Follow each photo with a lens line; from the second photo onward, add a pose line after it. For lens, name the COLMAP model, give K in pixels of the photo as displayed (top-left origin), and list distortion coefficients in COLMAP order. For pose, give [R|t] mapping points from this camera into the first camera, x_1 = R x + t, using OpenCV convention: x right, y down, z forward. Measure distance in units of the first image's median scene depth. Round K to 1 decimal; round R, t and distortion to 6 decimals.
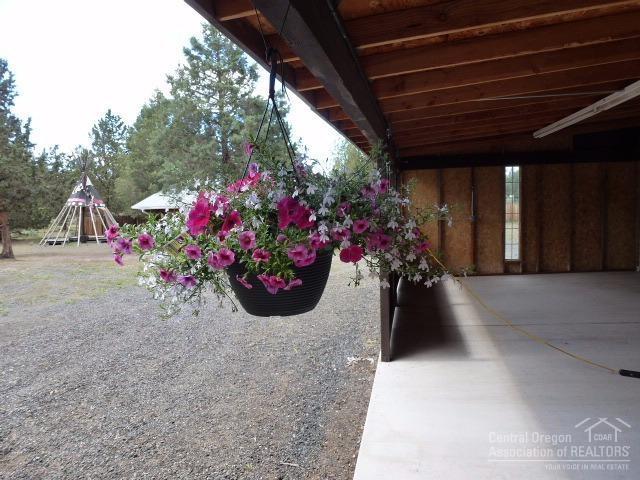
lens RADIAL K [[444.1, 0, 320.0], [0, 444.1, 240.0], [0, 0, 1]] dist [-0.085789, 0.028338]
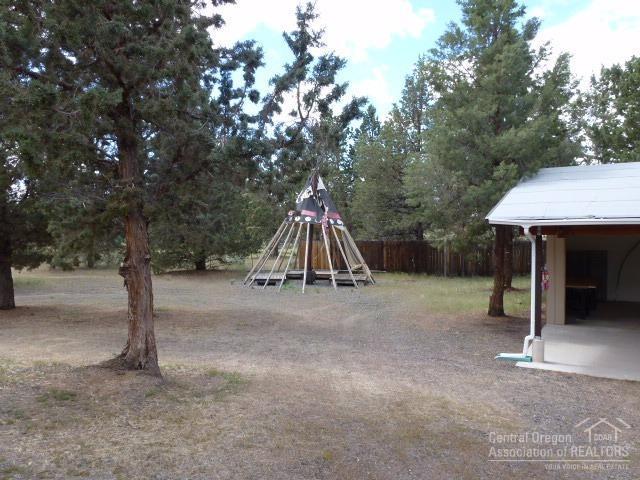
lens RADIAL K [[444.1, 0, 320.0], [0, 444.1, 240.0], [0, 0, 1]] dist [-0.085789, 0.028338]
pose [[0.914033, 0.026304, -0.404785, -0.282311], [-0.052937, 0.997096, -0.054741, -0.020751], [0.402170, 0.071463, 0.912772, 0.436650]]
